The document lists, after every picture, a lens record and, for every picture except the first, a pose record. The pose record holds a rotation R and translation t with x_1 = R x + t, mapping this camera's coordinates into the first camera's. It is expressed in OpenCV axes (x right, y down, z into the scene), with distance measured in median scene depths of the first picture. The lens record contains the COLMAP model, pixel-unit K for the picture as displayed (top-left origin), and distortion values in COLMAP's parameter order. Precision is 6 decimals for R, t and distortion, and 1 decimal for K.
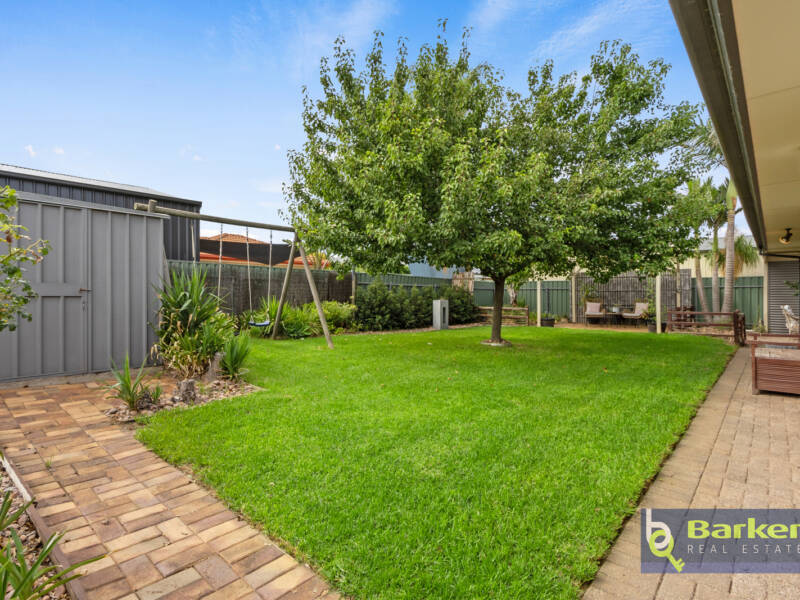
lens RADIAL K [[416.7, 0, 399.7], [0, 416.7, 297.4], [0, 0, 1]] dist [0.004938, -0.001757]
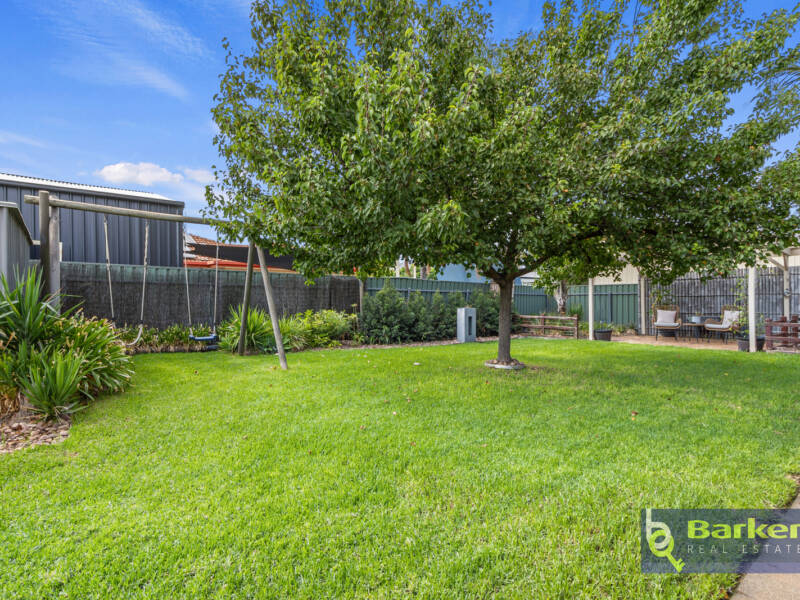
lens RADIAL K [[416.7, 0, 400.3], [0, 416.7, 305.5], [0, 0, 1]] dist [0.004938, -0.001757]
pose [[0.984456, -0.003687, -0.175590, 0.127099], [0.004044, 0.999990, 0.001678, -0.000681], [0.175582, -0.002362, 0.984462, 0.149657]]
